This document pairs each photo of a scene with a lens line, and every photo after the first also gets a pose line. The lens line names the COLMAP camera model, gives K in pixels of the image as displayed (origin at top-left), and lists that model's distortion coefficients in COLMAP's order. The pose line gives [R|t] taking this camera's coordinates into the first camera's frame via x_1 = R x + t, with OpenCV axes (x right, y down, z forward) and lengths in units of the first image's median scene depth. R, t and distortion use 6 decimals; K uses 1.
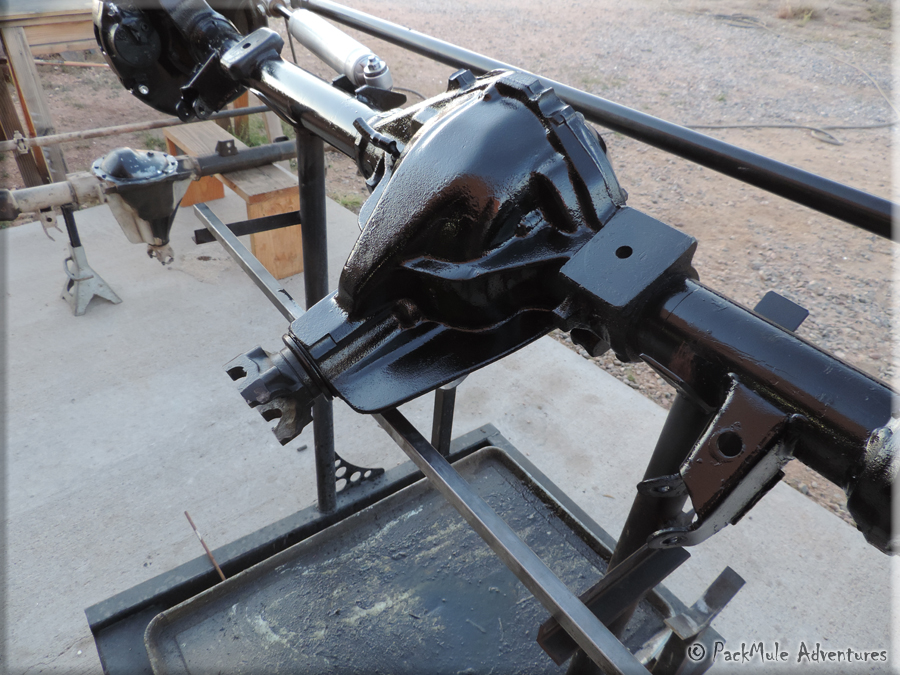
lens RADIAL K [[638.3, 0, 450.3], [0, 638.3, 338.4], [0, 0, 1]] dist [-0.006611, -0.009979]
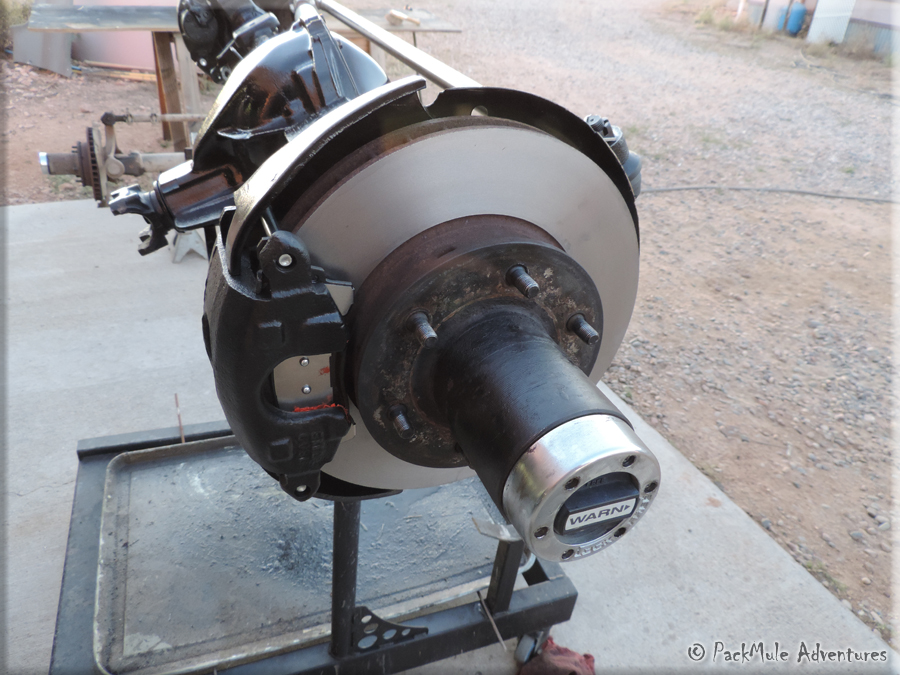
lens RADIAL K [[638.3, 0, 447.6], [0, 638.3, 336.1], [0, 0, 1]] dist [-0.006611, -0.009979]
pose [[0.962804, 0.162511, -0.215868, 0.132559], [-0.179838, 0.981672, -0.063077, 0.055135], [0.201661, 0.099552, 0.974383, -0.045414]]
